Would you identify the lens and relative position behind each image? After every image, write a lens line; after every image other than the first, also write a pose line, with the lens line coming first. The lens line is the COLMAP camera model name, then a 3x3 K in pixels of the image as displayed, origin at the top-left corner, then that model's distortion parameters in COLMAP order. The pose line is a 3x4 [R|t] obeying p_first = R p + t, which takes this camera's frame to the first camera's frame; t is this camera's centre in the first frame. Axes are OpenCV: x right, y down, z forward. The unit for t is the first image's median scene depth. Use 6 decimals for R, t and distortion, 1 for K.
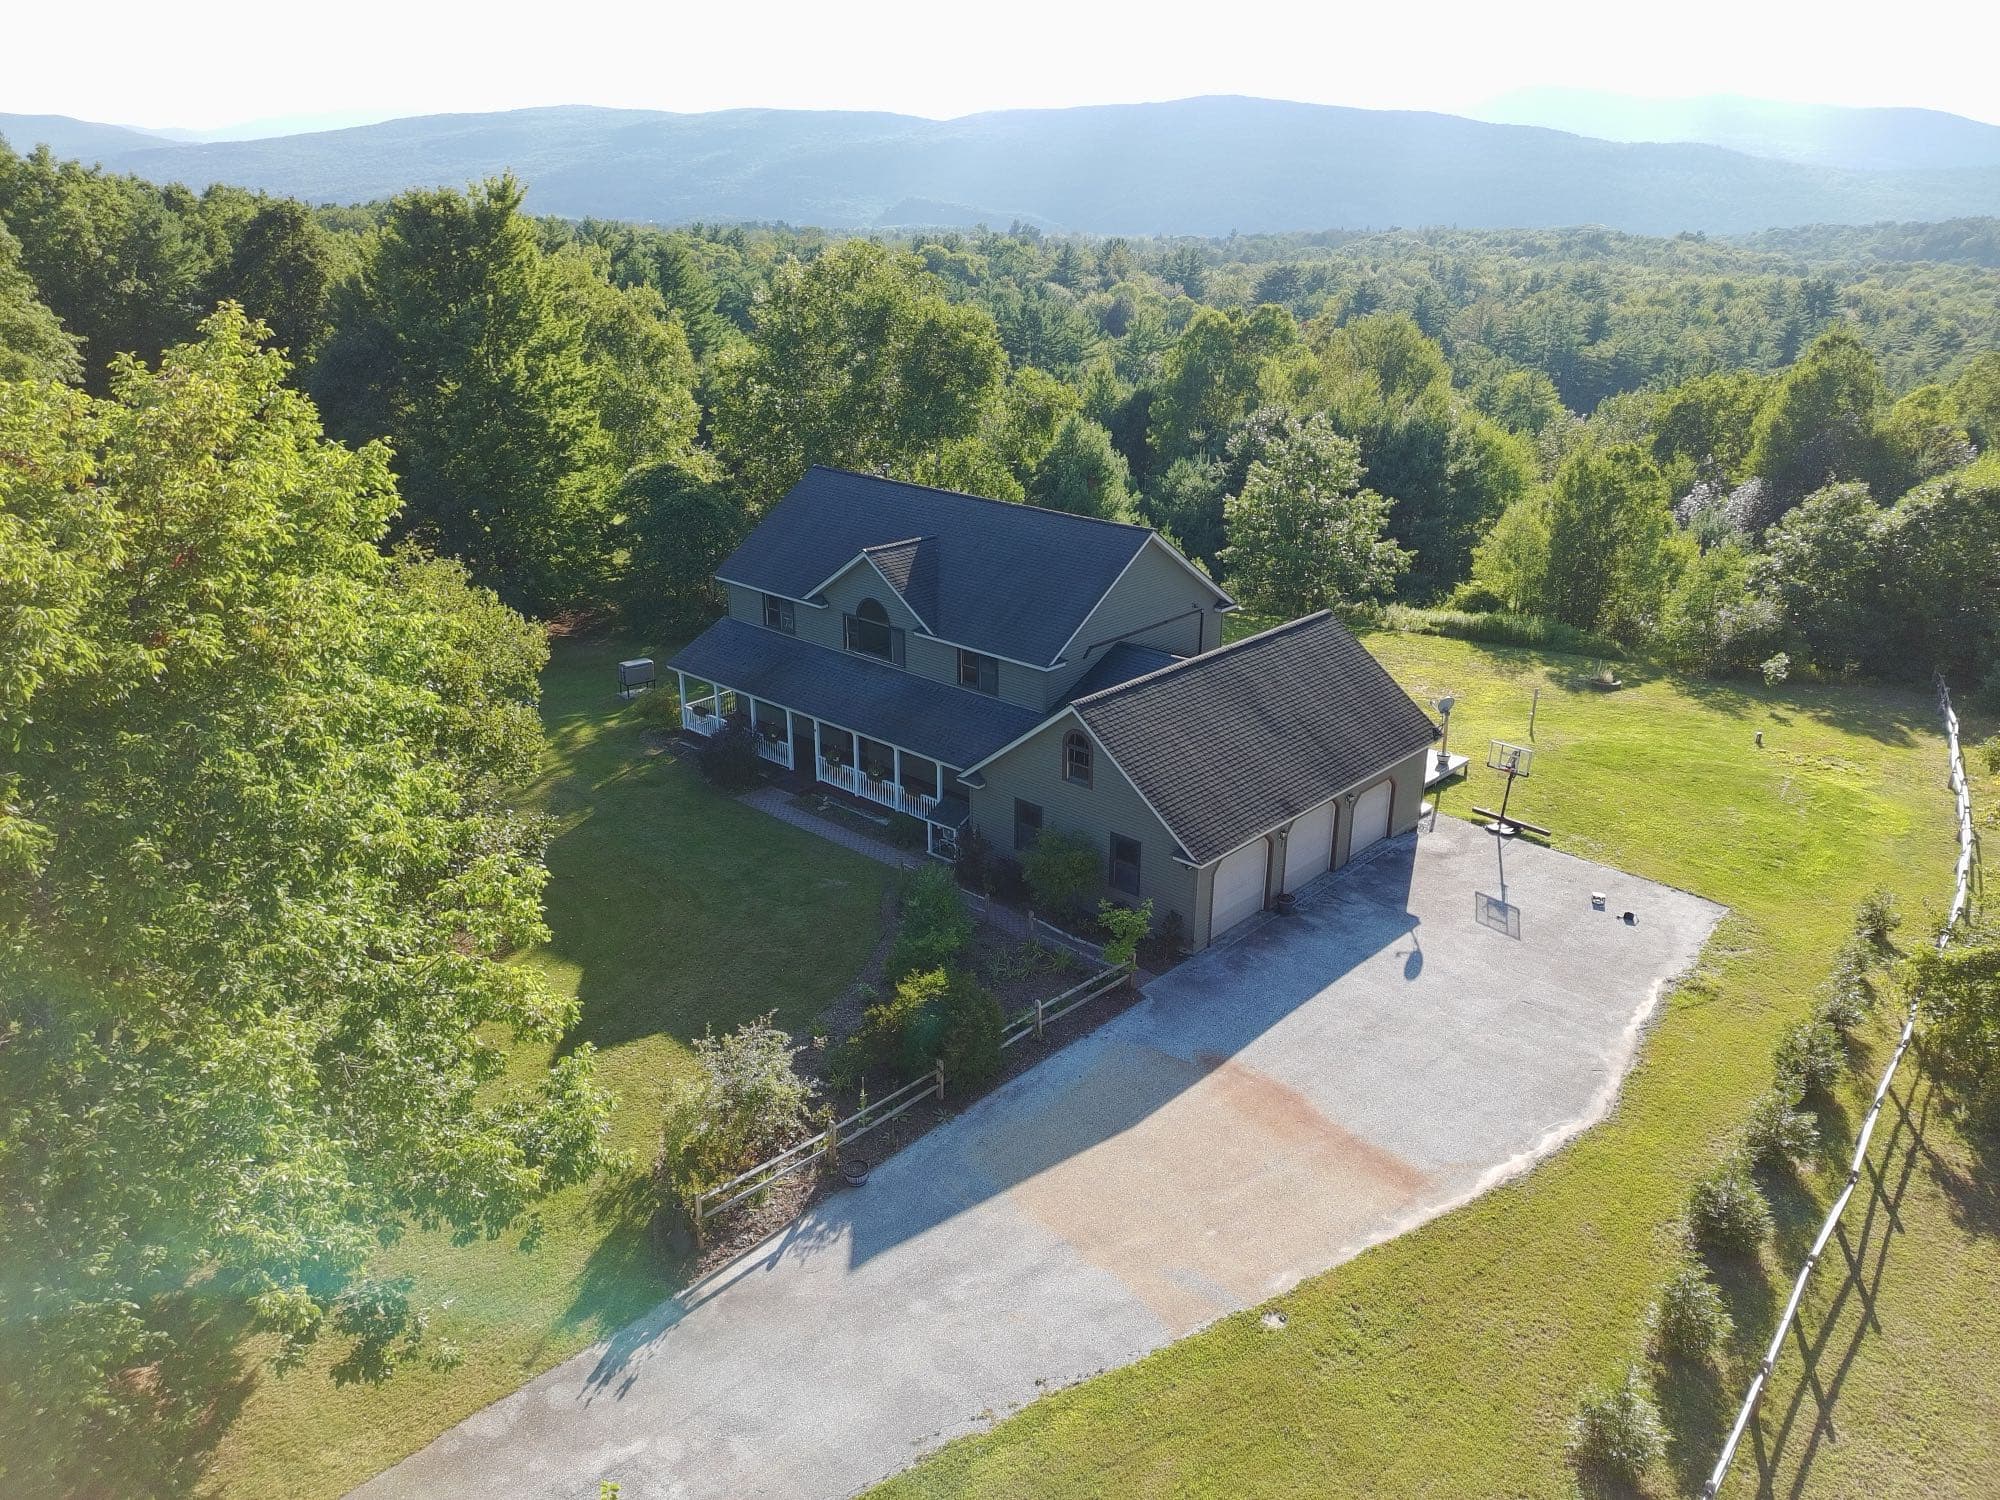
lens RADIAL K [[1470.7, 0, 1003.8], [0, 1470.7, 751.5], [0, 0, 1]] dist [0.079816, -0.084549]
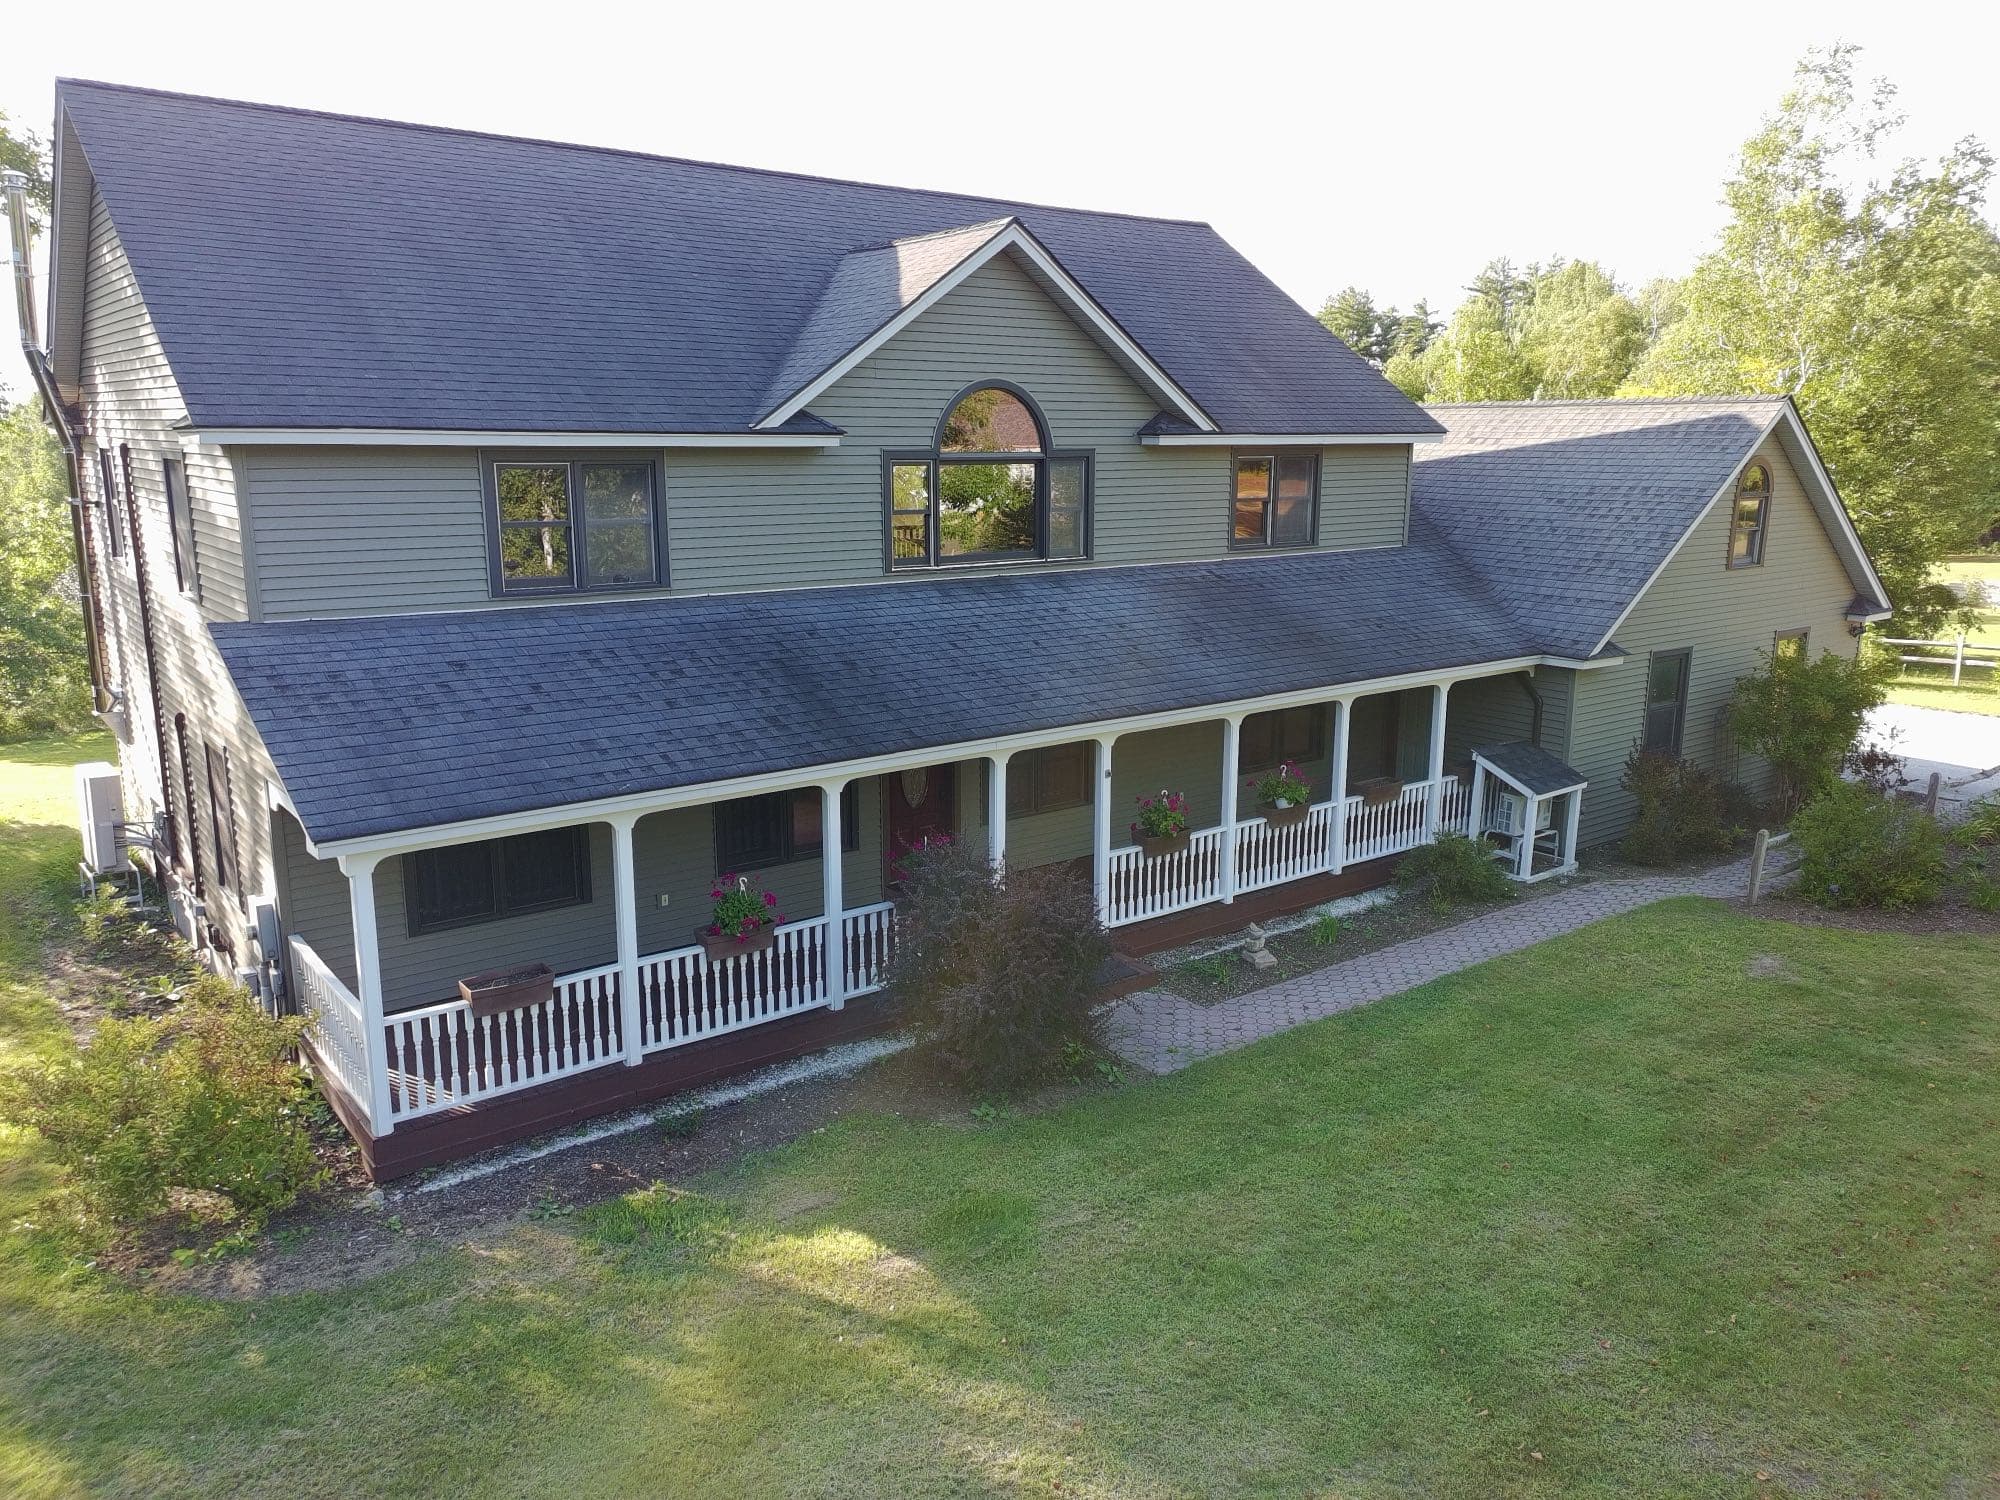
lens RADIAL K [[1470.7, 0, 1003.8], [0, 1470.7, 751.5], [0, 0, 1]] dist [0.079816, -0.084549]
pose [[0.199786, -0.235049, 0.951229, -0.445471], [0.354844, 0.922261, 0.153364, -0.077658], [-0.913330, 0.306898, 0.267661, 0.955936]]
